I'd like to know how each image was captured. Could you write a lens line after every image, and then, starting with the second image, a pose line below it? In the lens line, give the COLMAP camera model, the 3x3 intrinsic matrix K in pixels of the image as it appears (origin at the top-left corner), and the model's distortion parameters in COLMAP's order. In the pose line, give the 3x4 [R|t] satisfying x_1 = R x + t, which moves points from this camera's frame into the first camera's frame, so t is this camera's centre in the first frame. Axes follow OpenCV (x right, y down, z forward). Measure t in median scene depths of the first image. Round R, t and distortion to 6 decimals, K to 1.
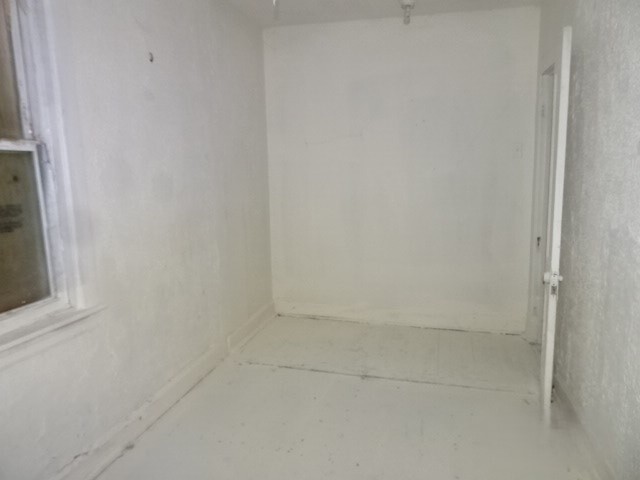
lens RADIAL K [[452.6, 0, 321.7], [0, 452.6, 238.9], [0, 0, 1]] dist [0.004942, 0.000842]
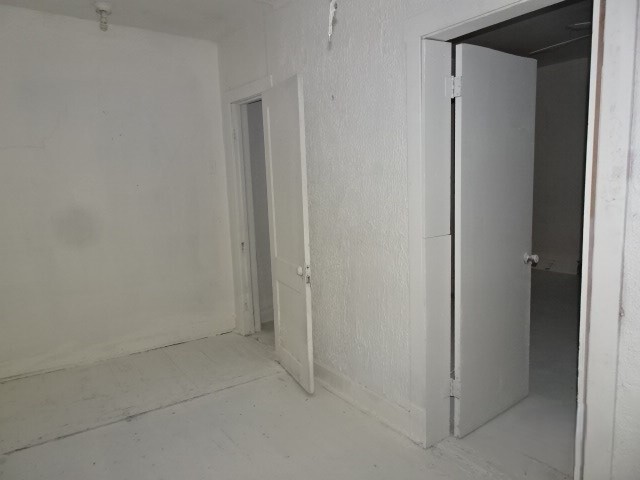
lens RADIAL K [[452.6, 0, 321.7], [0, 452.6, 238.9], [0, 0, 1]] dist [0.004942, 0.000842]
pose [[0.645499, -0.104638, 0.756559, -0.272679], [0.127989, 0.991383, 0.027916, -0.020623], [-0.752961, 0.078812, 0.653329, 0.093034]]
